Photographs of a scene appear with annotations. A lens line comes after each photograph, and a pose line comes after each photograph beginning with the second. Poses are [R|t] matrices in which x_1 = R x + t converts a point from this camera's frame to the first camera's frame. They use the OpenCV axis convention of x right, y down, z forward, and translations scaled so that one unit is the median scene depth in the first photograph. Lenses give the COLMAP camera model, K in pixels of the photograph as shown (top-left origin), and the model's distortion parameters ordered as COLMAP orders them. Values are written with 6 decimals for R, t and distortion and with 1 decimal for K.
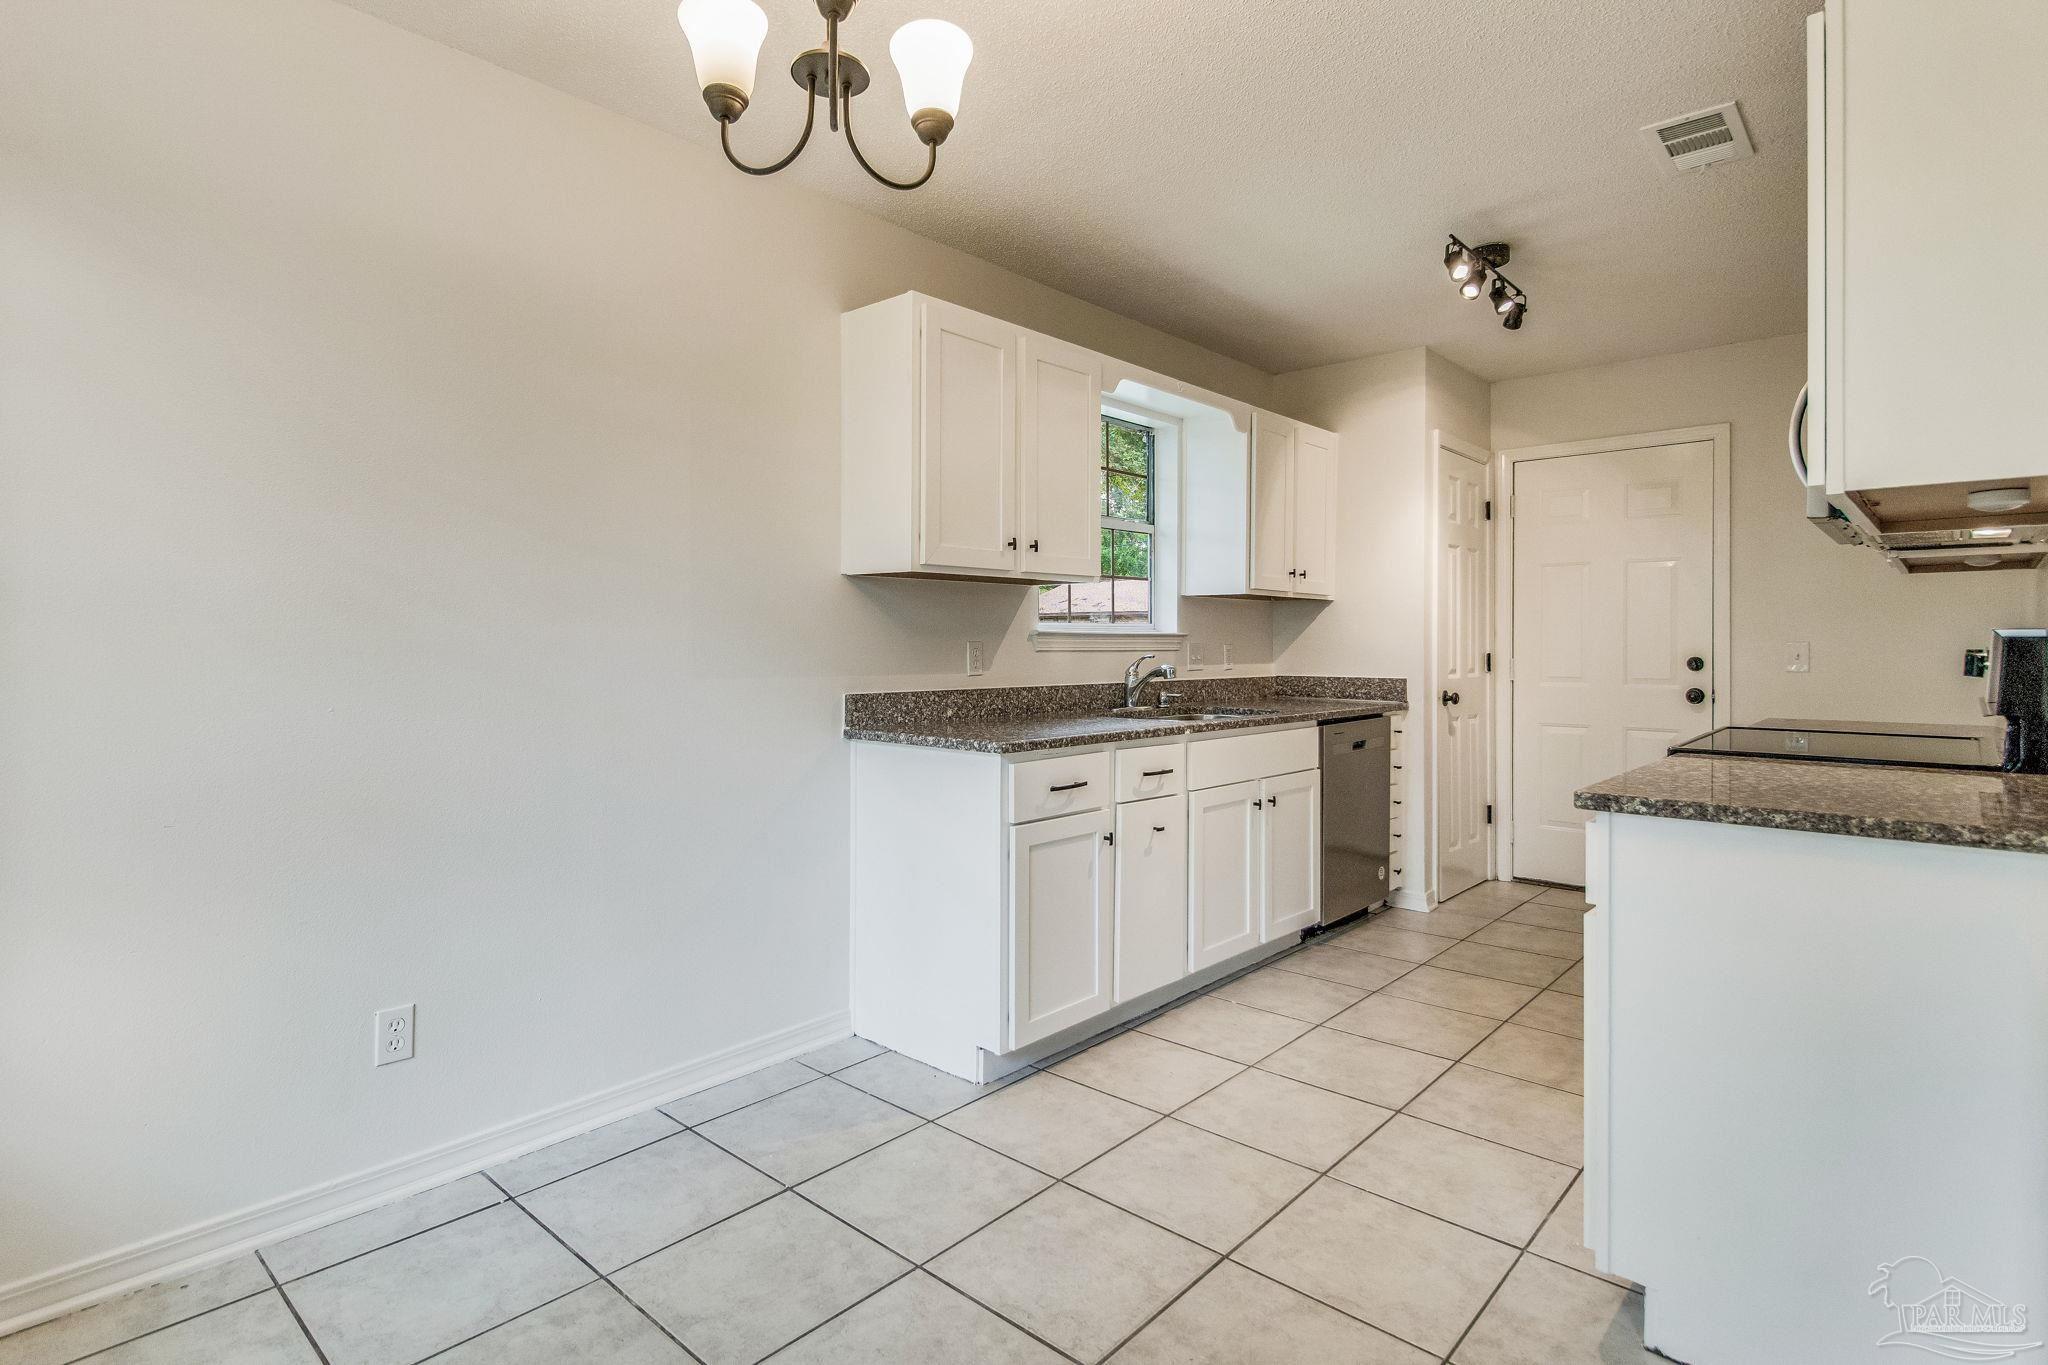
lens RADIAL K [[1021.5, 0, 1024.2], [0, 1021.5, 629.9], [0, 0, 1]] dist [0.046447, -0.026499]
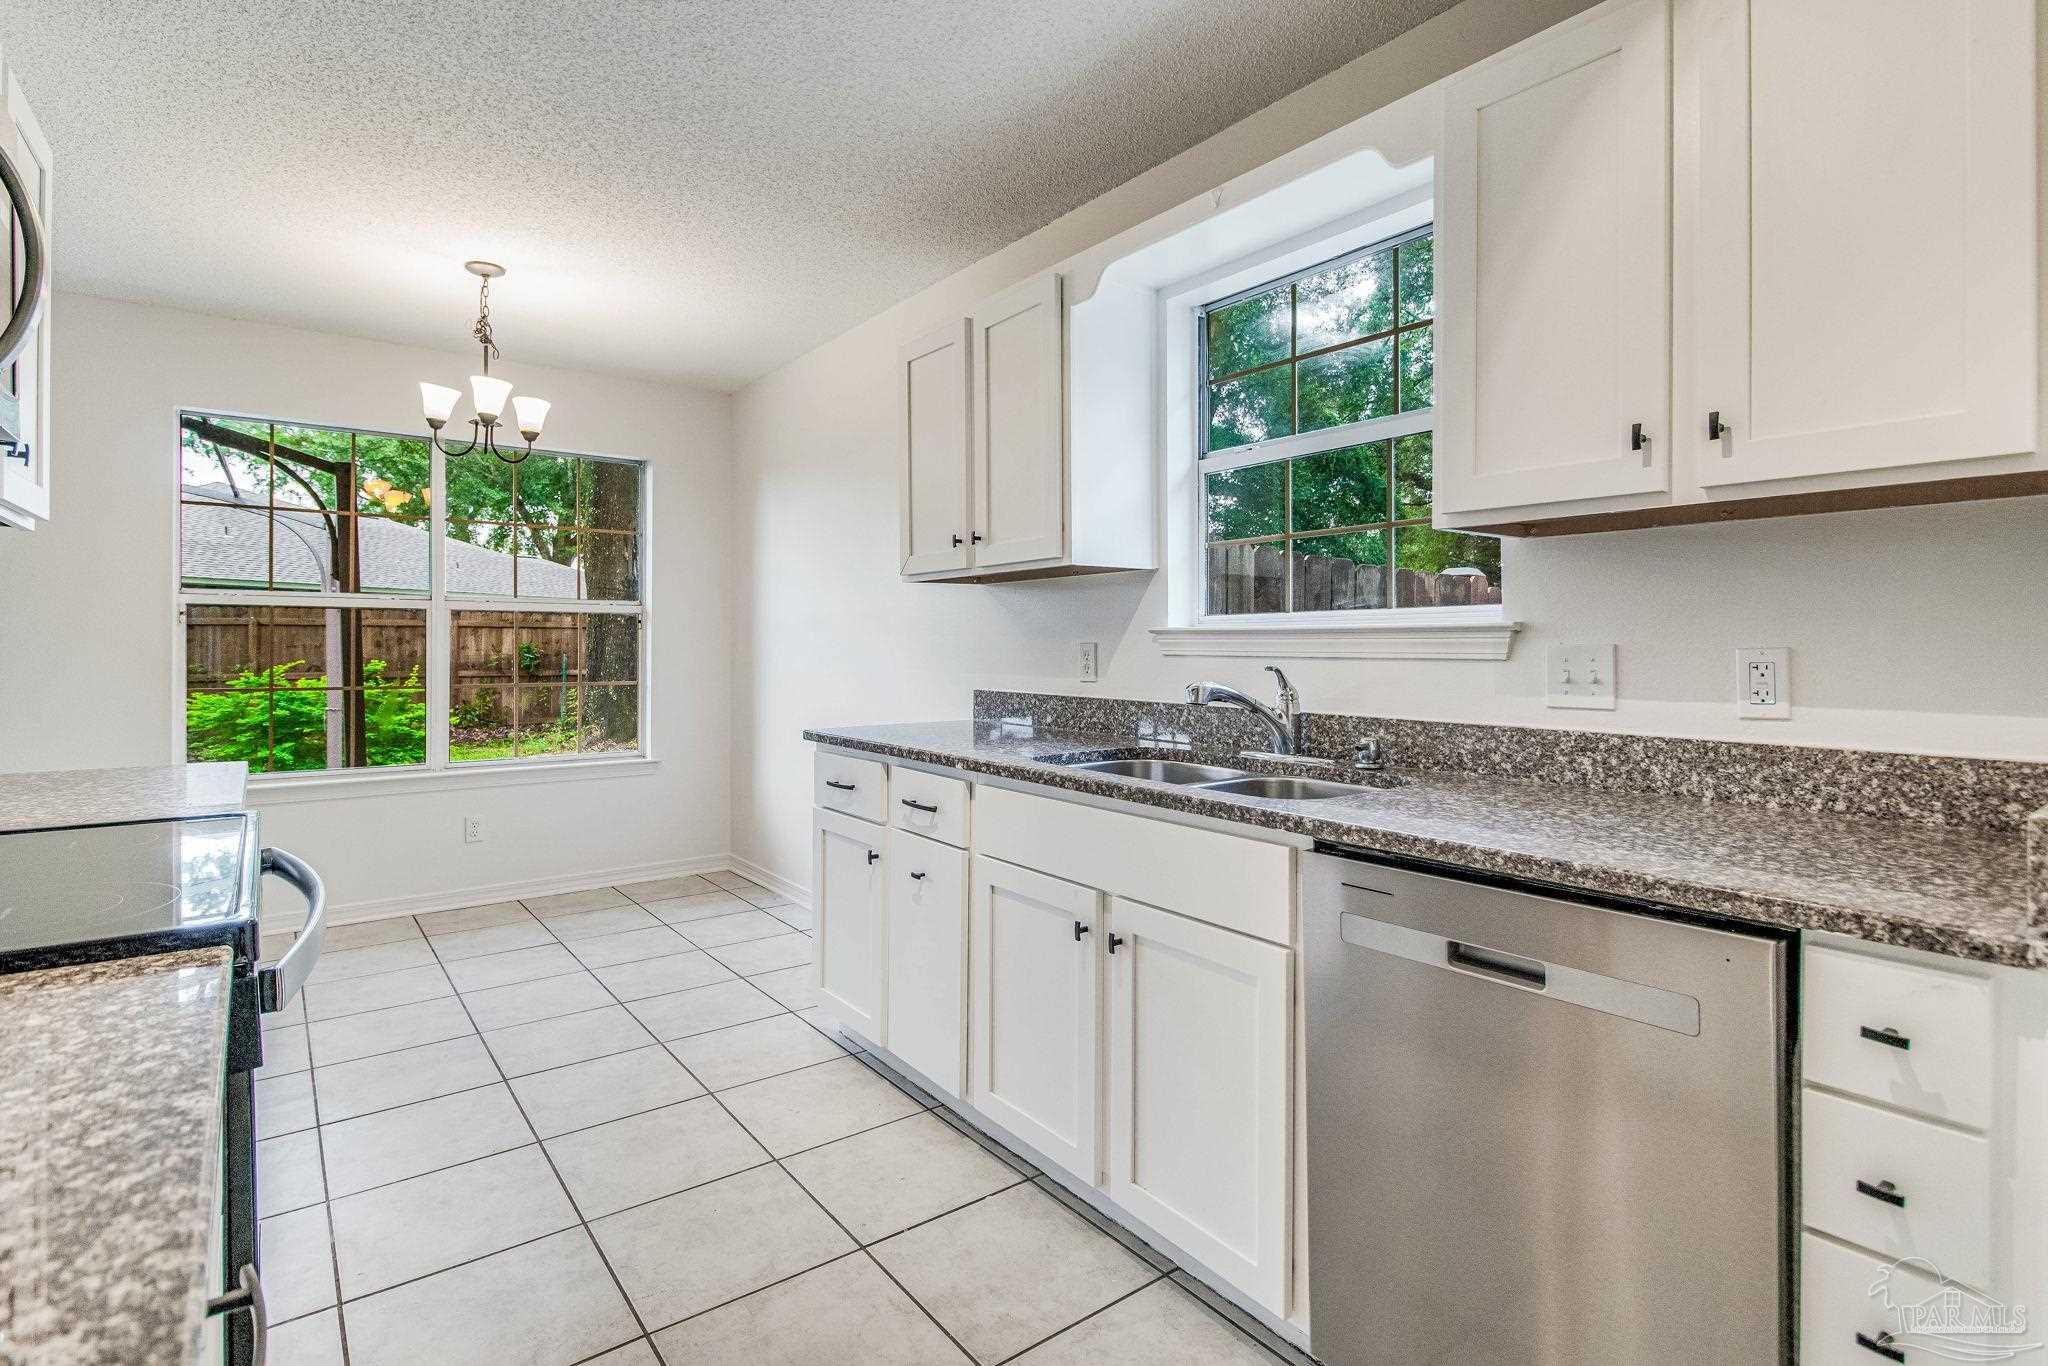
lens RADIAL K [[1004.6, 0, 1018.3], [0, 1004.6, 653.1], [0, 0, 1]] dist [-0.000087, 0.000491]
pose [[-0.188358, 0.006340, -0.982080, 0.857704], [0.007610, 0.999959, 0.004996, 0.017538], [0.982071, -0.006533, -0.188398, 1.193663]]
